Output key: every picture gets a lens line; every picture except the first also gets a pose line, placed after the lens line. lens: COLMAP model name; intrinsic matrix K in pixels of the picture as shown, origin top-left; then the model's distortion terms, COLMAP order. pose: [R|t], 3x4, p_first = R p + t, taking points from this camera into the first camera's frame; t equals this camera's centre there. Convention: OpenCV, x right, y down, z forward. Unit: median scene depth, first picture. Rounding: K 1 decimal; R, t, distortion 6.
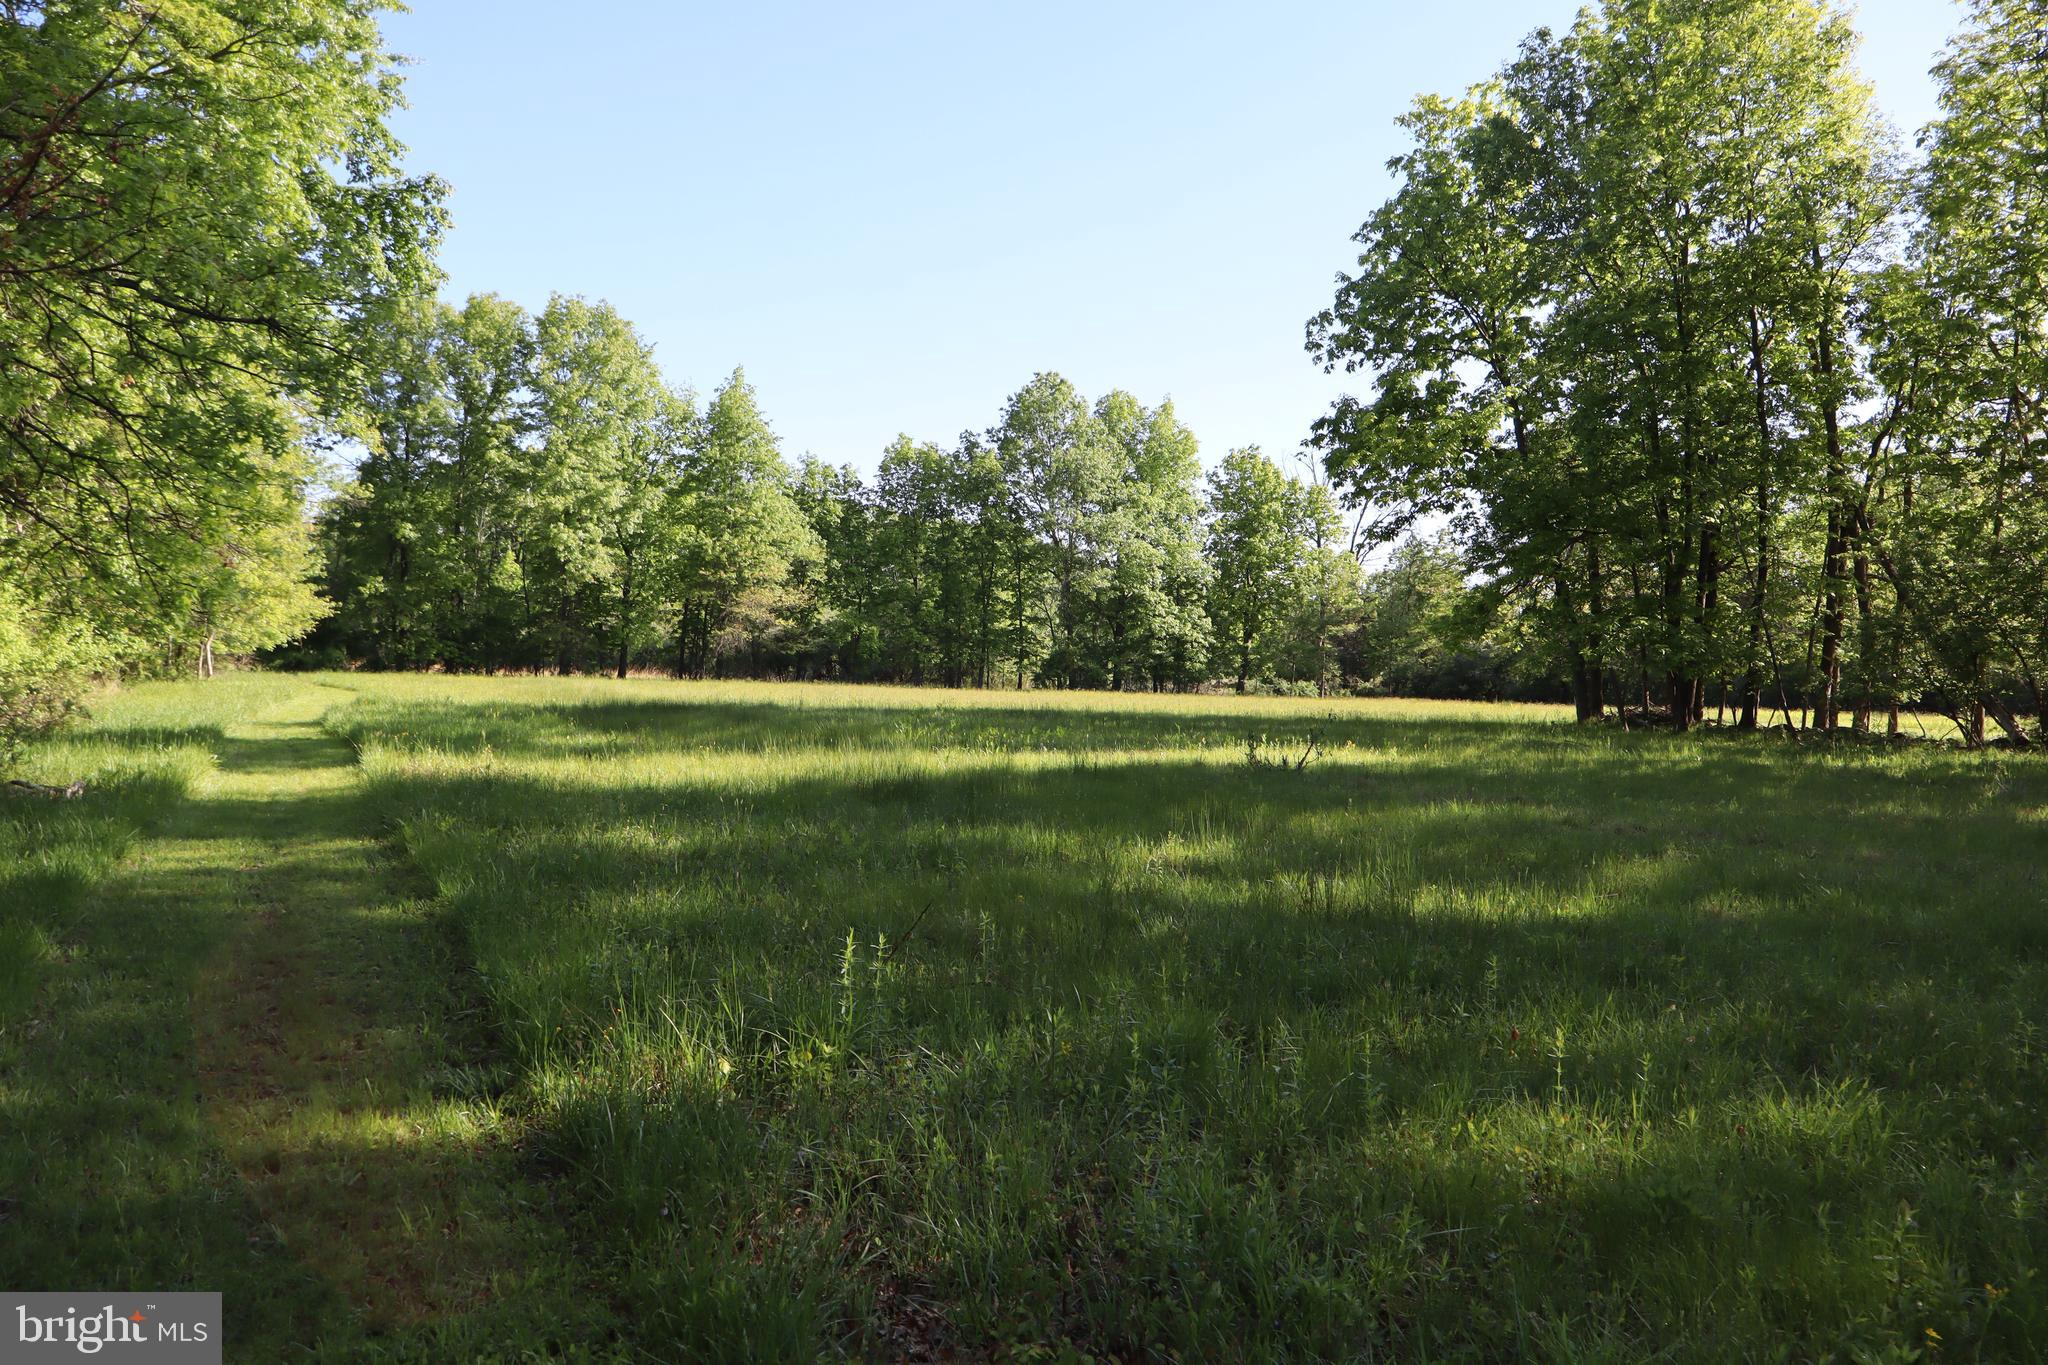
lens RADIAL K [[1702.9, 0, 1019.0], [0, 1702.9, 682.8], [0, 0, 1]] dist [-0.001895, 0.001119]
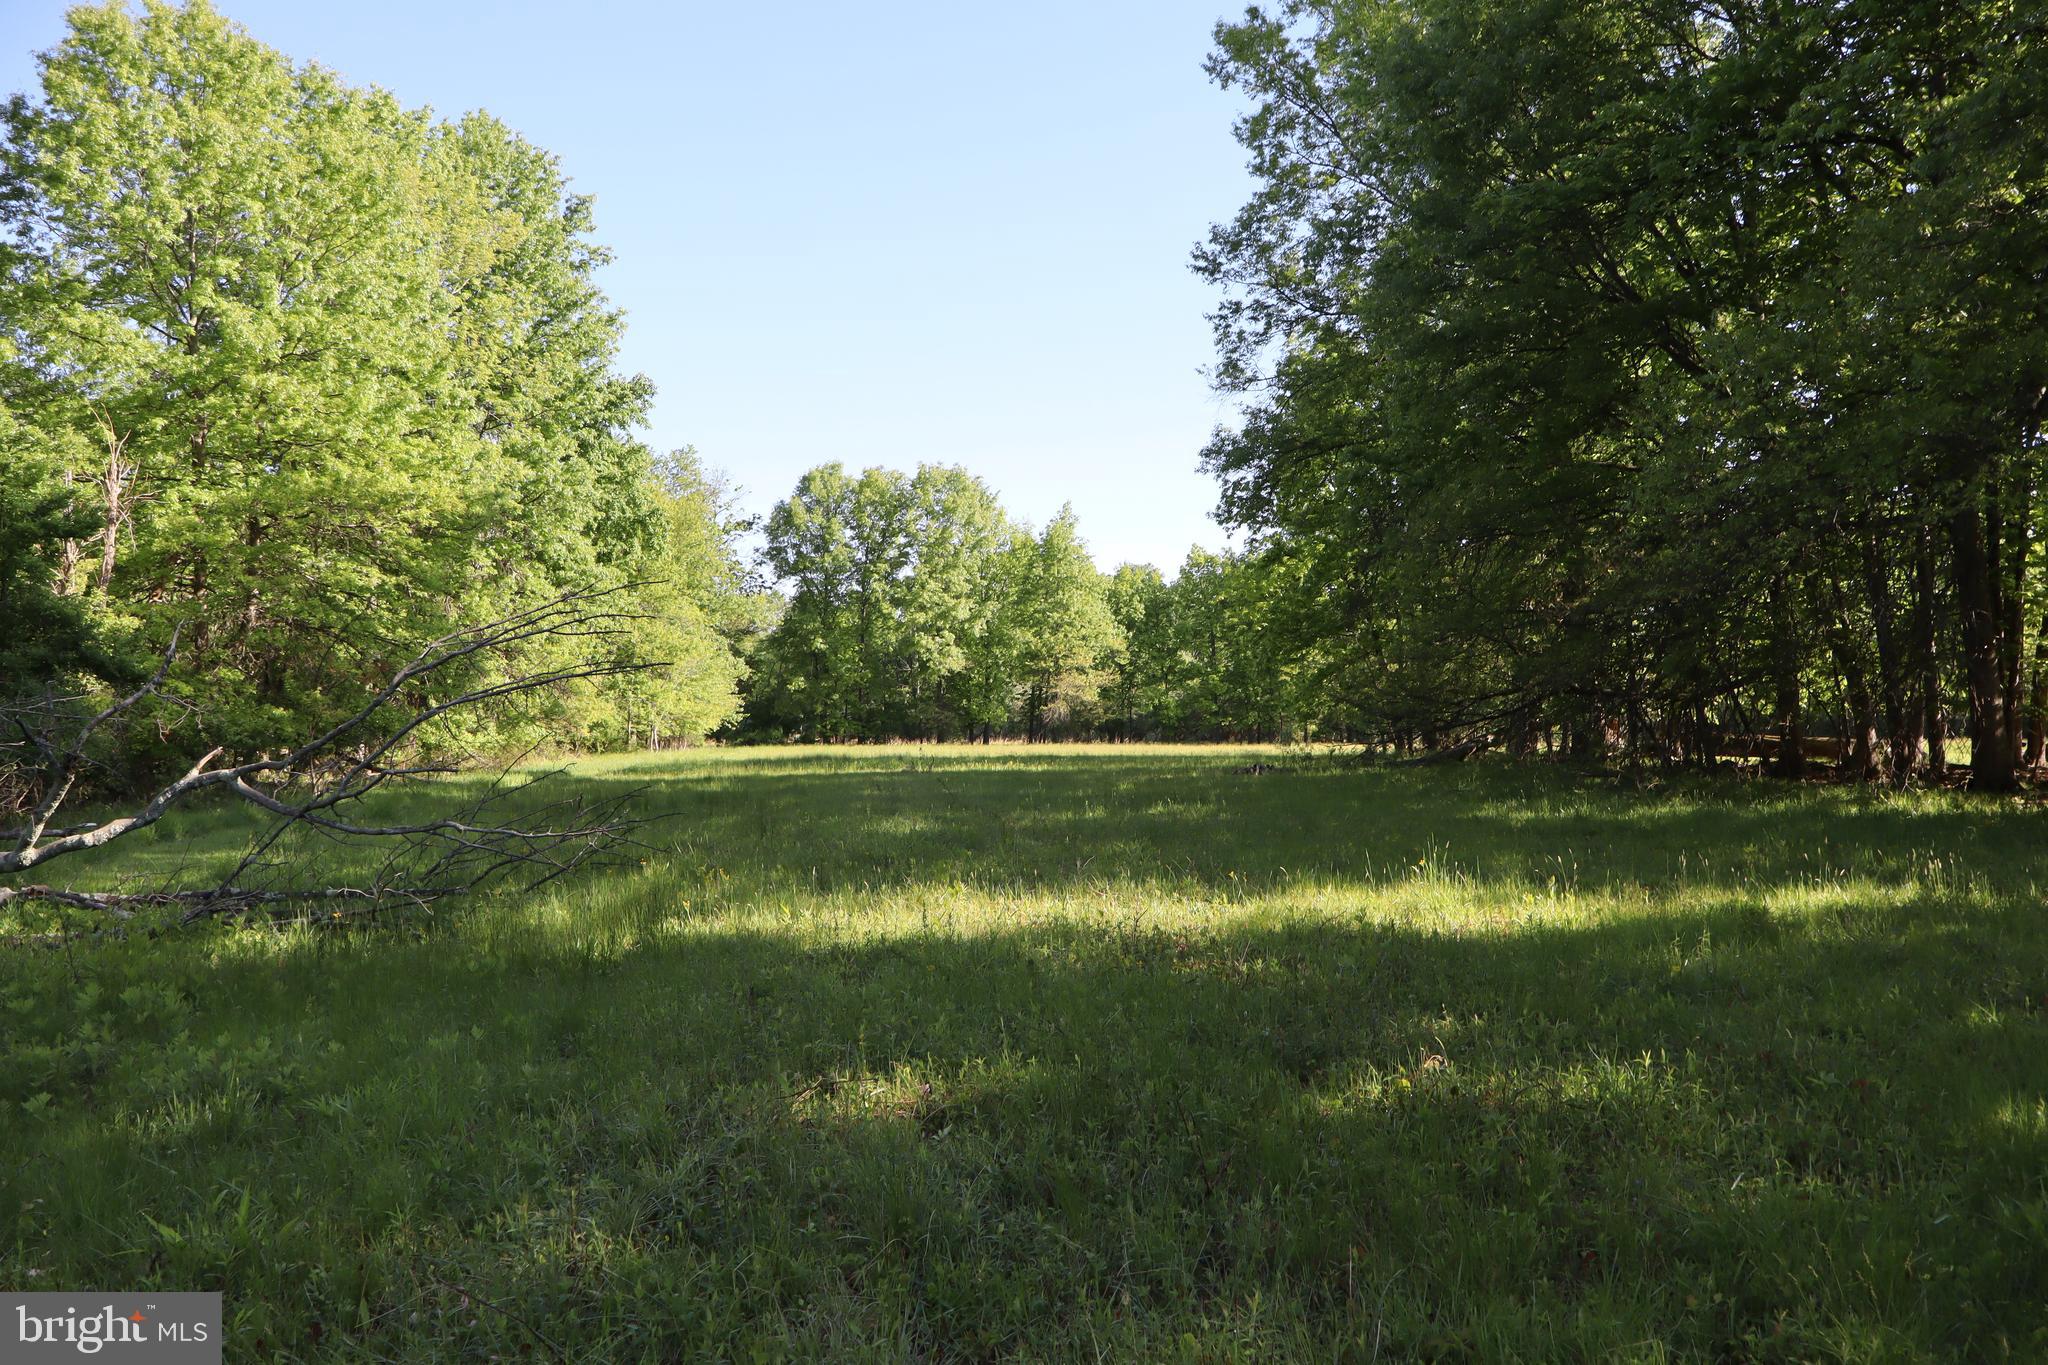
lens RADIAL K [[1702.9, 0, 1017.7], [0, 1702.9, 682.8], [0, 0, 1]] dist [-0.001895, 0.001119]
pose [[0.948184, -0.039706, -0.315230, 0.223347], [0.028003, 0.998743, -0.041570, 0.005528], [0.316485, 0.030589, 0.948104, -0.261383]]
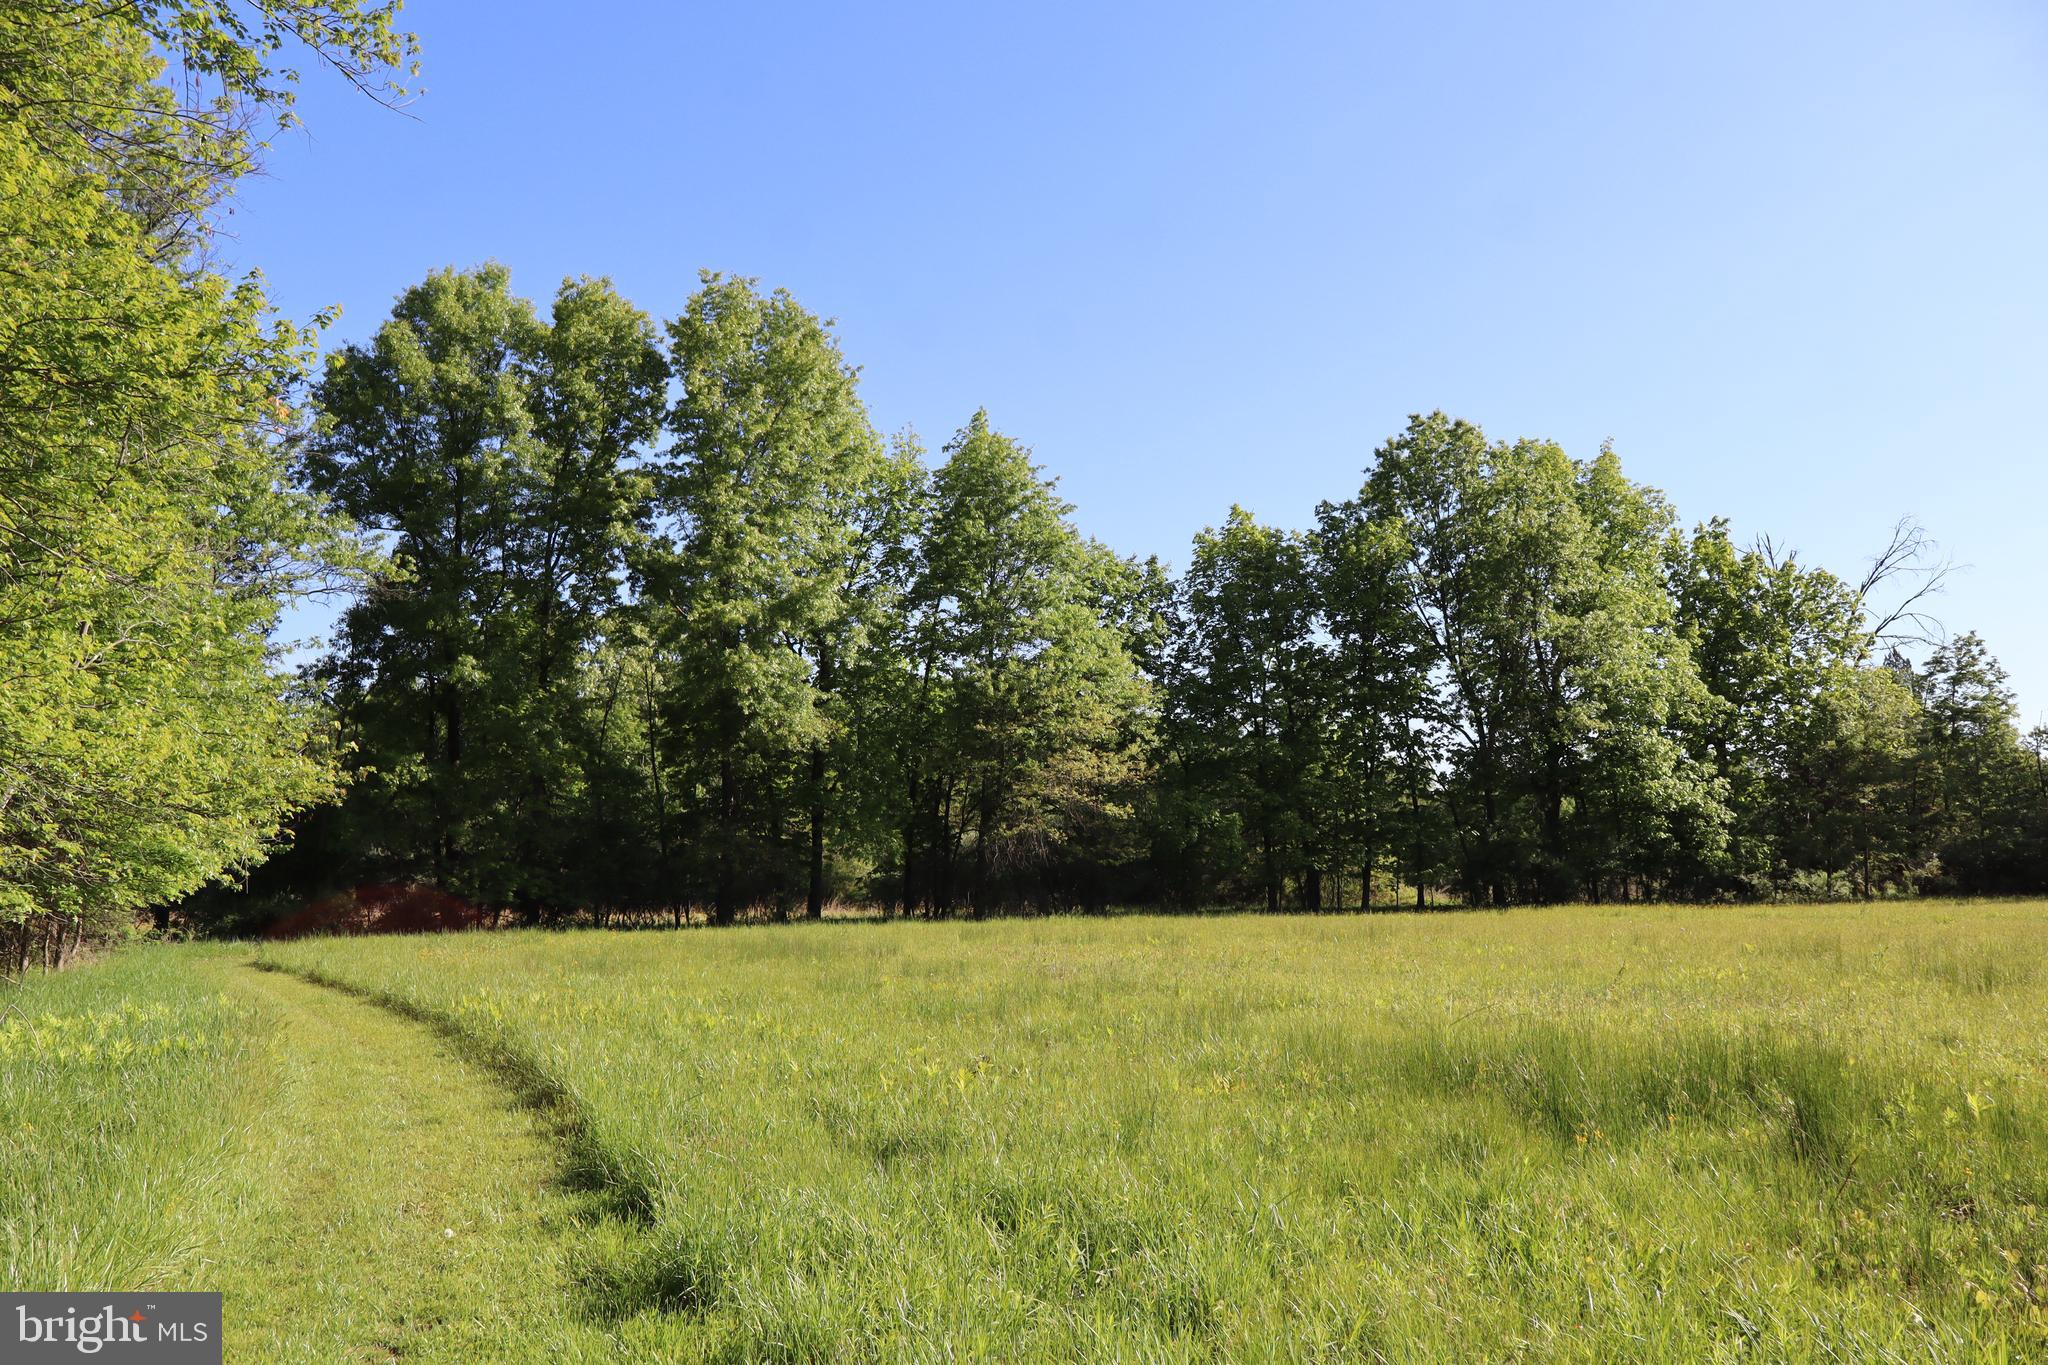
lens RADIAL K [[1702.9, 0, 1032.9], [0, 1702.9, 681.1], [0, 0, 1]] dist [-0.001895, 0.001119]
pose [[0.998822, -0.043938, 0.020616, -0.177785], [0.046170, 0.991141, -0.124532, -0.008013], [-0.014961, 0.125337, 0.992001, 0.426367]]
